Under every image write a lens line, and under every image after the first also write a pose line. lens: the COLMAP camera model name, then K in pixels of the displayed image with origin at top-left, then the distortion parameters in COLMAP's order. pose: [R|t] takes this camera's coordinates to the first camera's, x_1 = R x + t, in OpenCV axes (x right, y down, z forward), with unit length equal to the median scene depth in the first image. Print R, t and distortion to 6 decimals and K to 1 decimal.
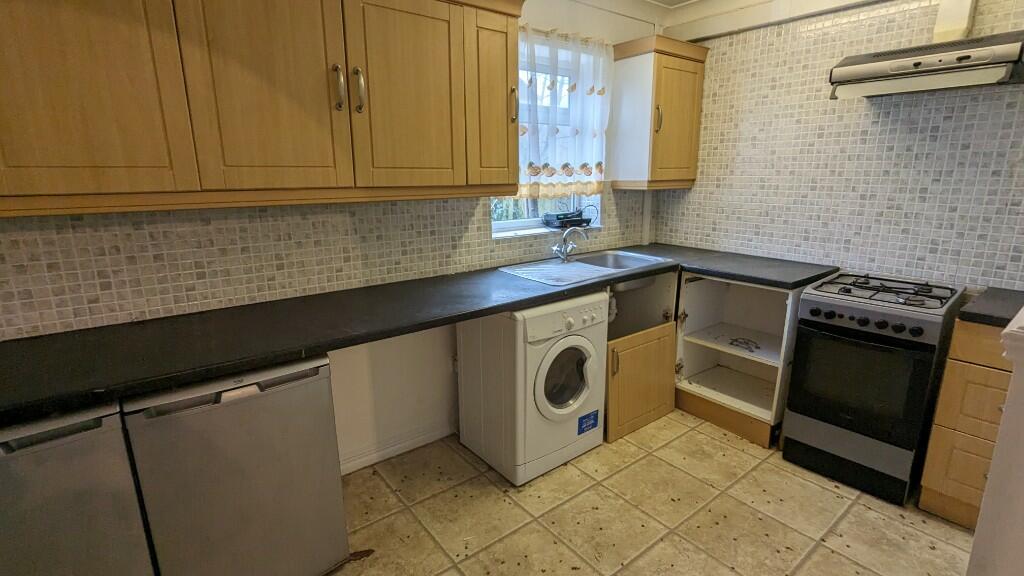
lens RADIAL K [[490.5, 0, 510.4], [0, 490.5, 286.2], [0, 0, 1]] dist [0.017637, -0.000174]
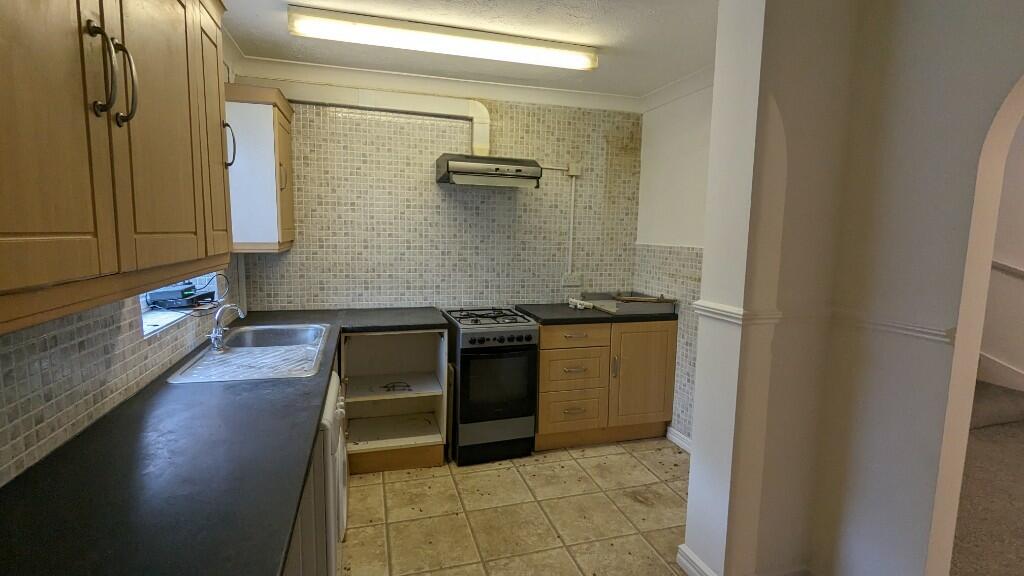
lens RADIAL K [[490.5, 0, 510.4], [0, 490.5, 286.2], [0, 0, 1]] dist [0.017637, -0.000174]
pose [[0.368075, -0.098544, 0.924559, -0.485465], [0.193786, 0.980662, 0.027375, -0.096570], [-0.909378, 0.169091, 0.380053, 0.350161]]
